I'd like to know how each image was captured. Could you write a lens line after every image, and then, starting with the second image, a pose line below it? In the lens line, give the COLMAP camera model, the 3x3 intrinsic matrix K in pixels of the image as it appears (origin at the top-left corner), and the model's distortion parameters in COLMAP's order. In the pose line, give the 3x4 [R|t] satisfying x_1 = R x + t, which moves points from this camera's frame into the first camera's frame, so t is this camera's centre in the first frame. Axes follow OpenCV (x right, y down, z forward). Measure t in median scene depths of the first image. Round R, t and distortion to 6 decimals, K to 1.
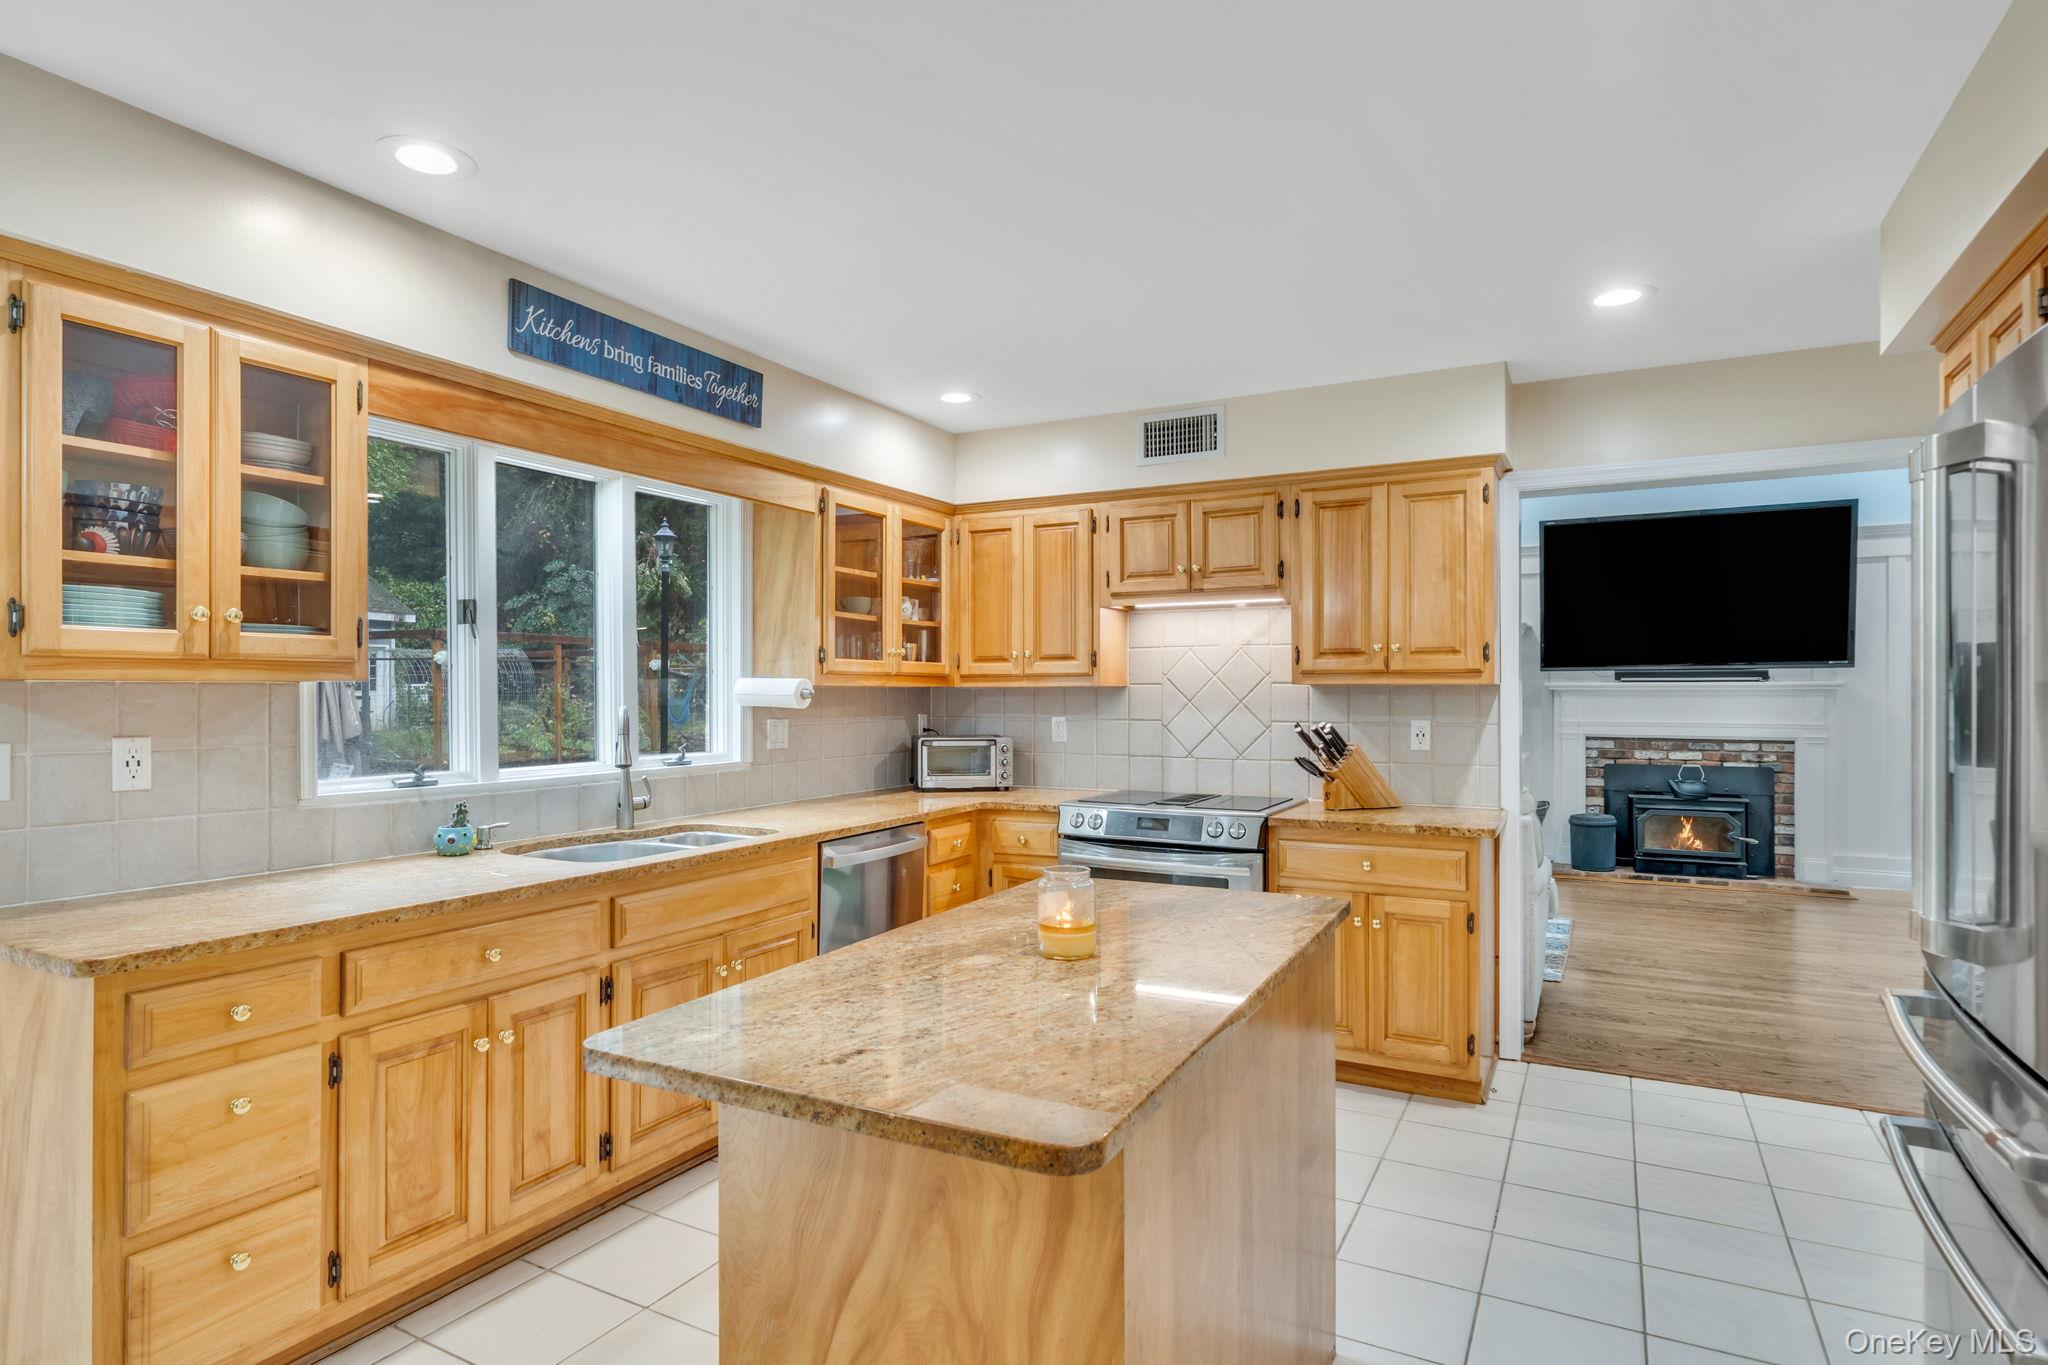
lens RADIAL K [[1099.7, 0, 995.7], [0, 1099.7, 689.4], [0, 0, 1]] dist [0.000994, -0.000166]
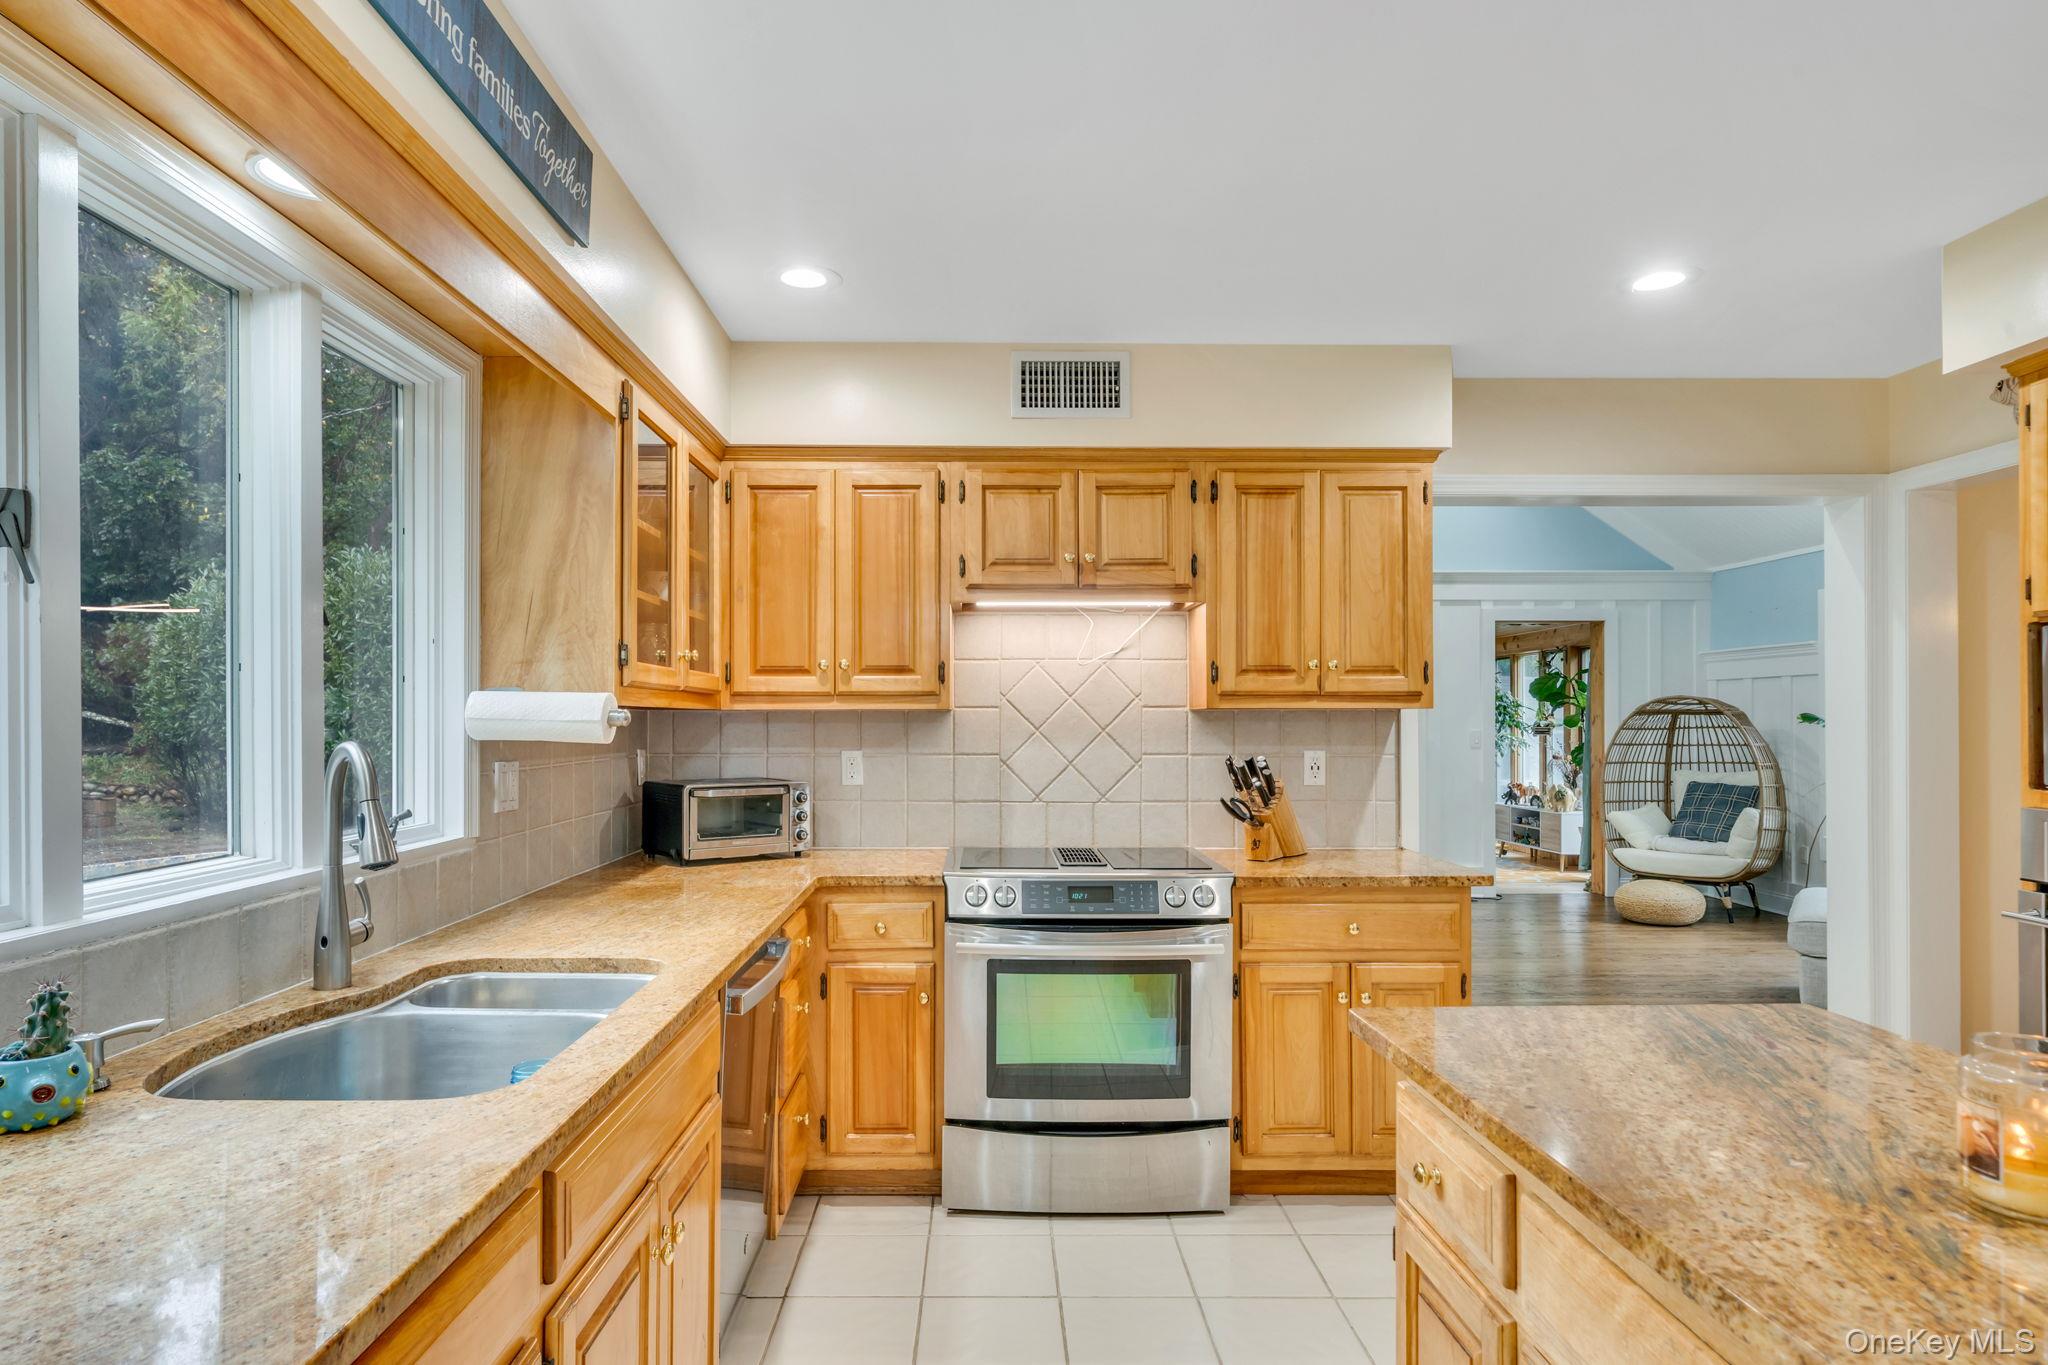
lens RADIAL K [[1152.1, 0, 993.4], [0, 1152.1, 712.6], [0, 0, 1]] dist [0.001436, 0.002099]
pose [[0.871681, 0.004335, 0.490055, -0.393028], [-0.002087, 0.999985, -0.005134, 0.004634], [-0.490070, 0.003452, 0.871676, 0.468168]]
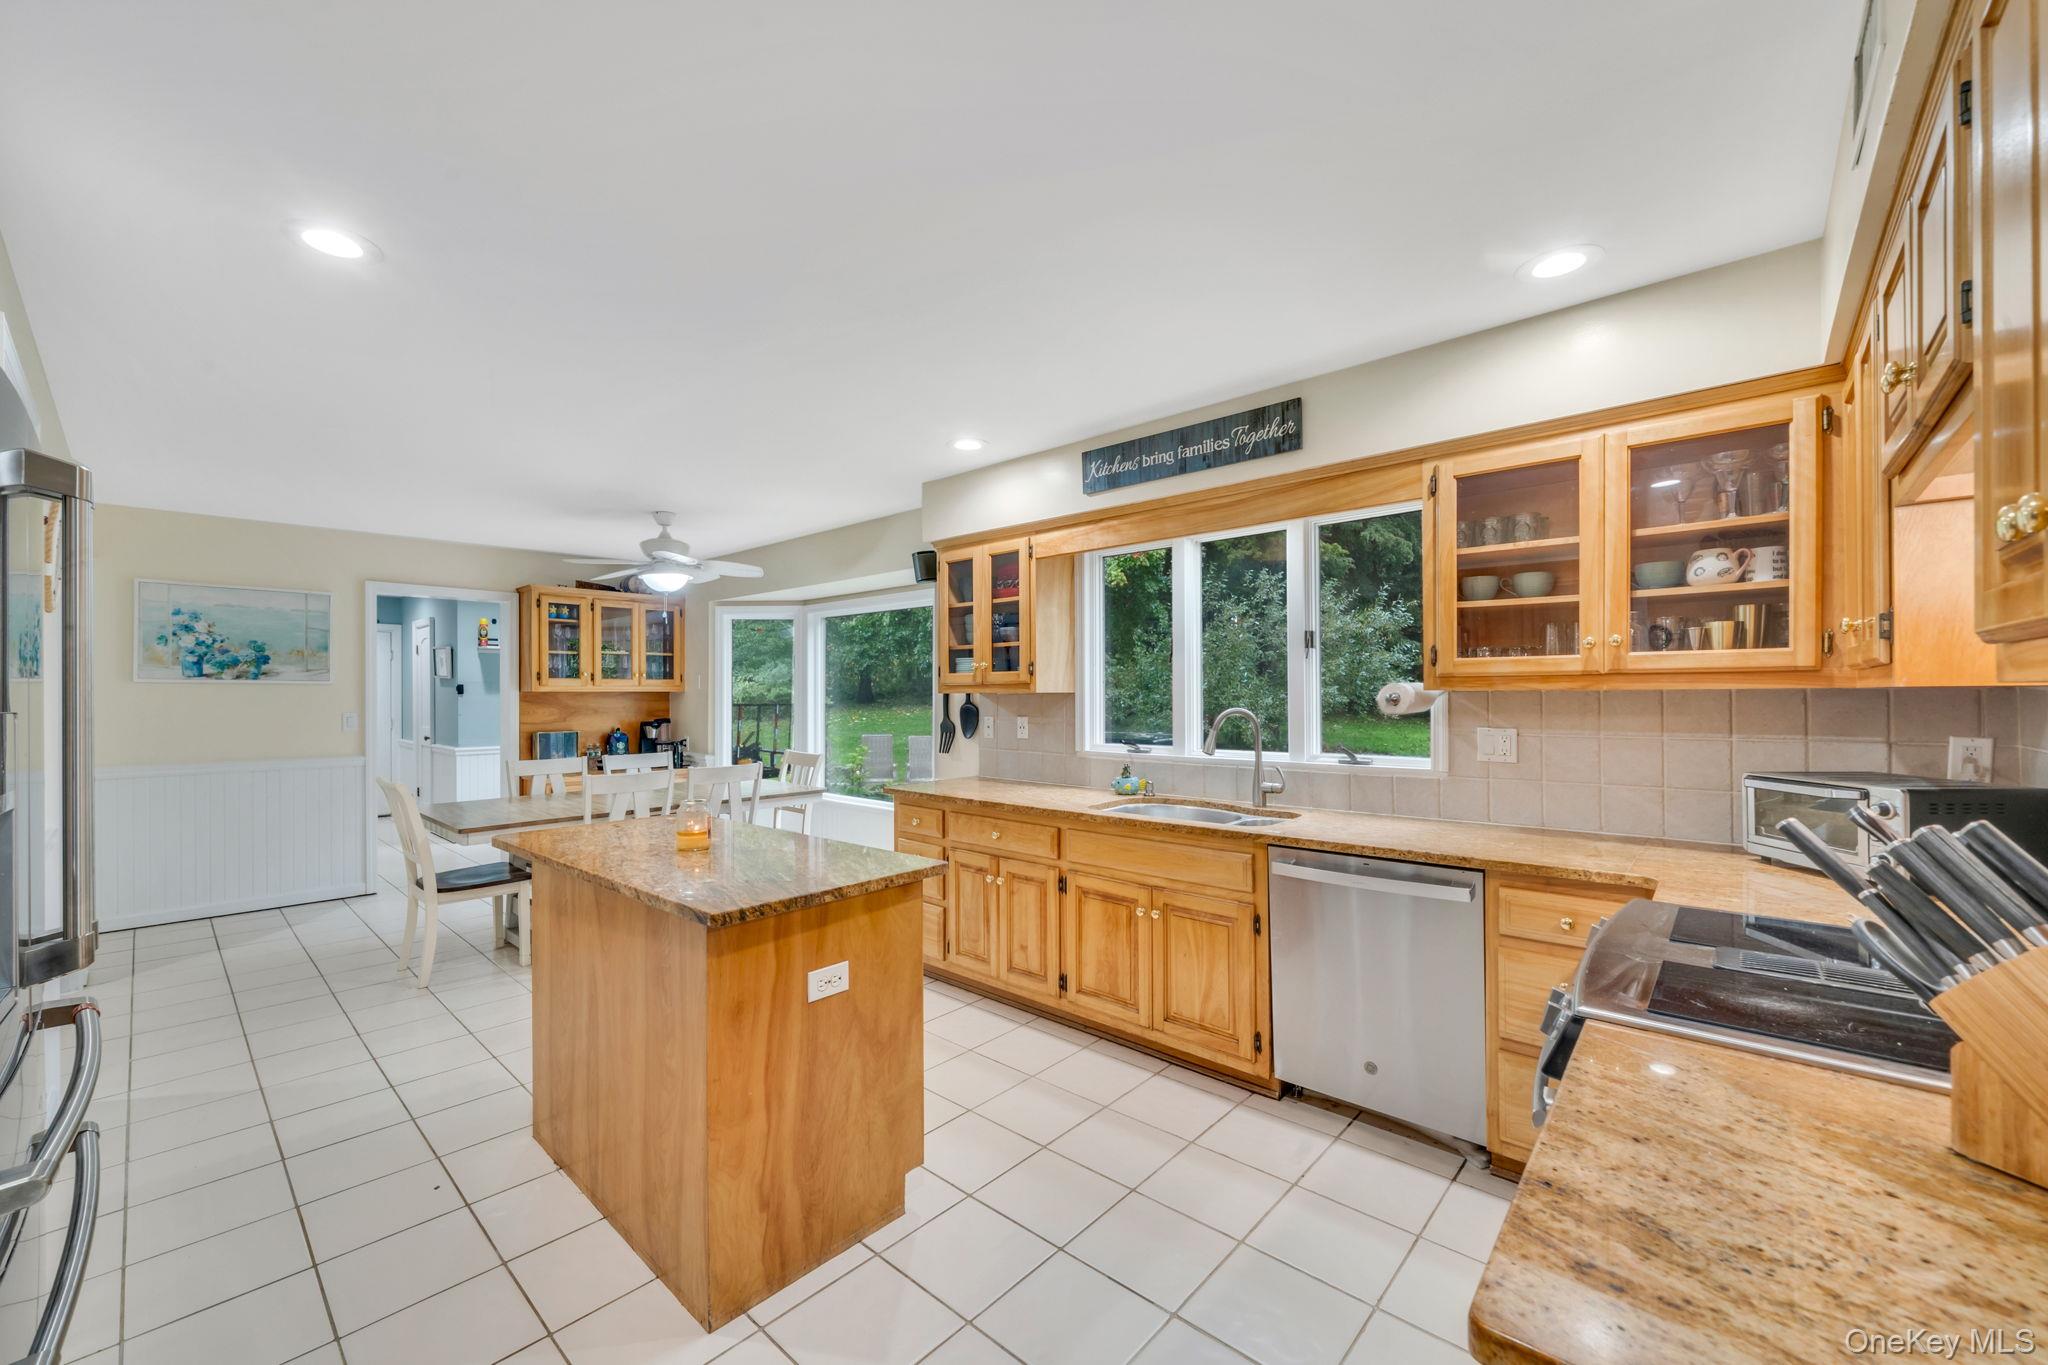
lens RADIAL K [[802.5, 0, 994.0], [0, 802.5, 694.0], [0, 0, 1]] dist [-0.000692, -0.000017]
pose [[-0.246074, 0.002272, -0.969248, 0.742084], [0.007253, 0.999974, 0.000502, -0.005480], [0.969224, -0.006907, -0.246084, 1.104457]]
